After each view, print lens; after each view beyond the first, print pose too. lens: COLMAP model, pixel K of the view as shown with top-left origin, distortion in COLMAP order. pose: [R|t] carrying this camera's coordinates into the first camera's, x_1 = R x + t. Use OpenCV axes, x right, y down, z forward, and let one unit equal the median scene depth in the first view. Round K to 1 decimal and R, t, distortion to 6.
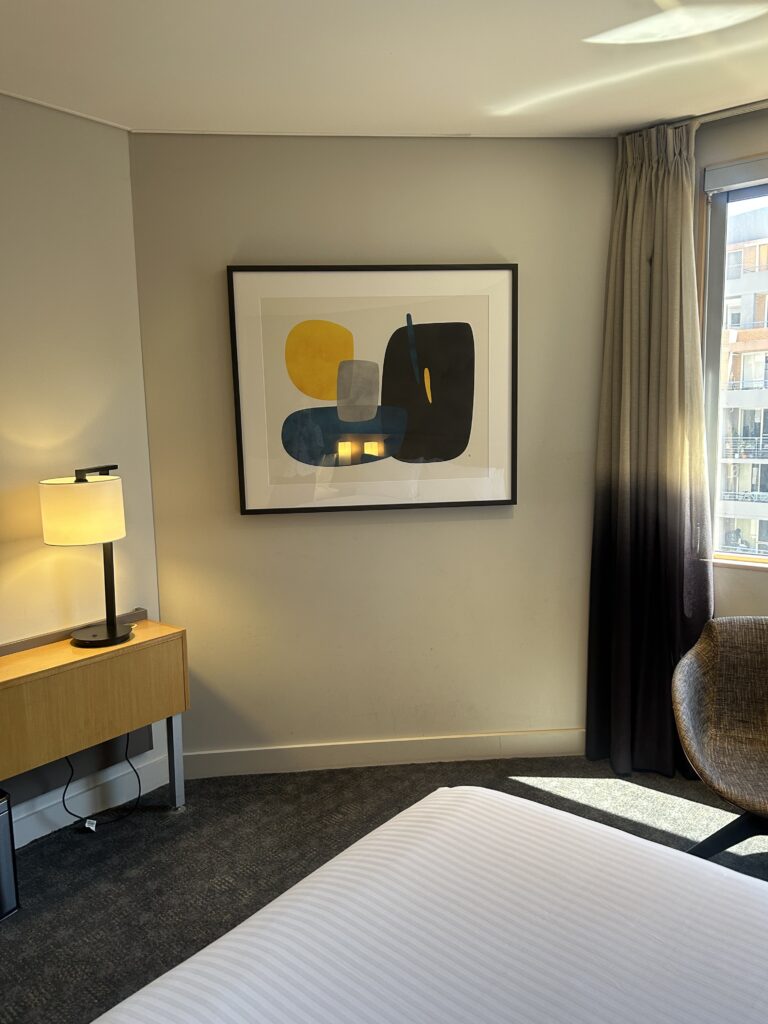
lens RADIAL K [[755.0, 0, 382.7], [0, 755.0, 516.7], [0, 0, 1]] dist [0.010677, -0.004618]
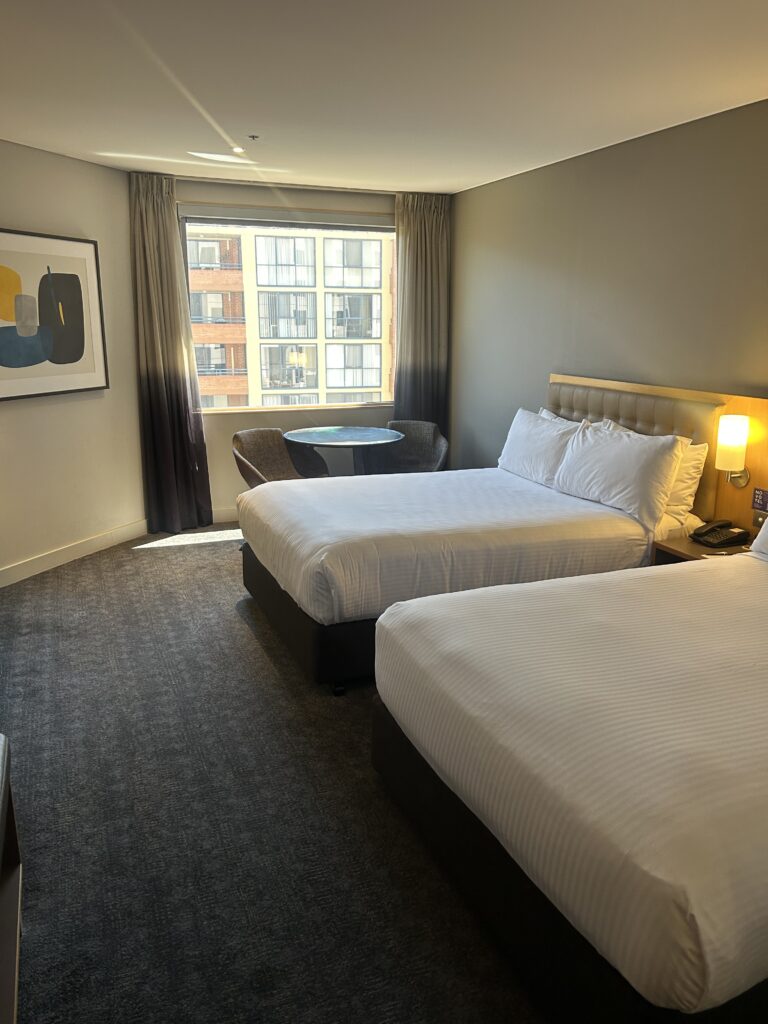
lens RADIAL K [[764.6, 0, 357.2], [0, 764.6, 512.3], [0, 0, 1]] dist [0.007752, -0.000009]
pose [[0.482197, -0.184148, 0.856490, -1.098589], [0.096952, 0.982870, 0.156737, 0.041481], [-0.870681, 0.007460, 0.491791, -0.313775]]
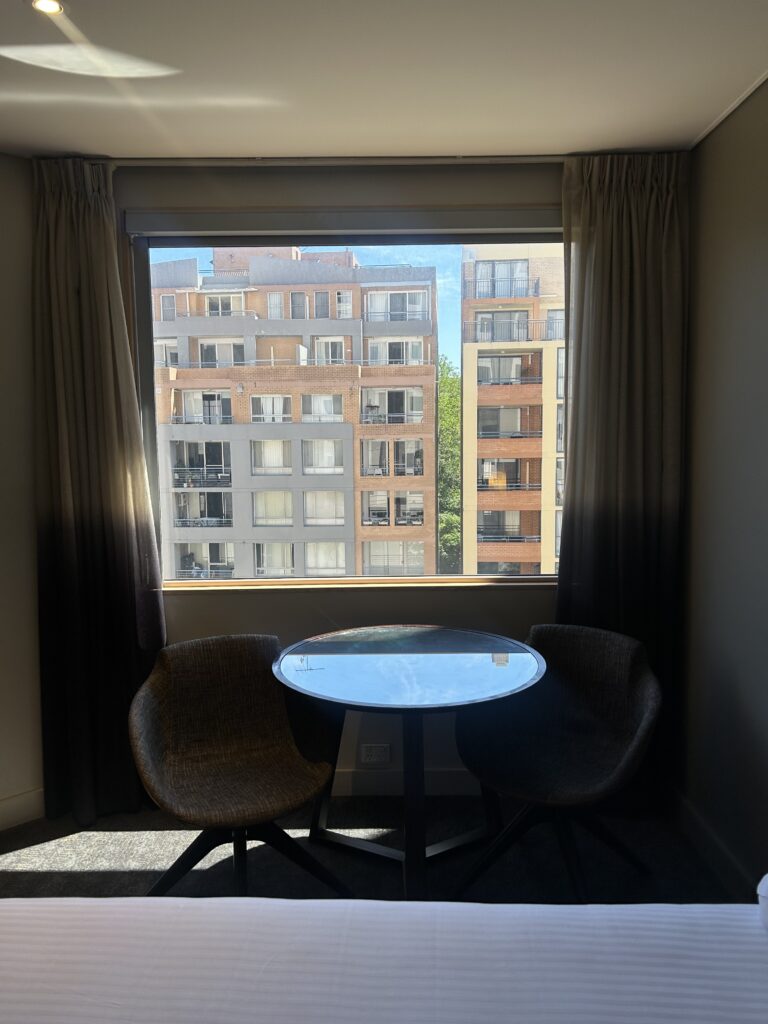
lens RADIAL K [[755.0, 0, 382.7], [0, 755.0, 516.7], [0, 0, 1]] dist [0.010677, -0.004618]
pose [[0.770311, -0.049041, 0.635779, 0.019118], [0.074807, 0.997104, -0.013724, -0.005085], [-0.633265, 0.058132, 0.771749, 0.009452]]
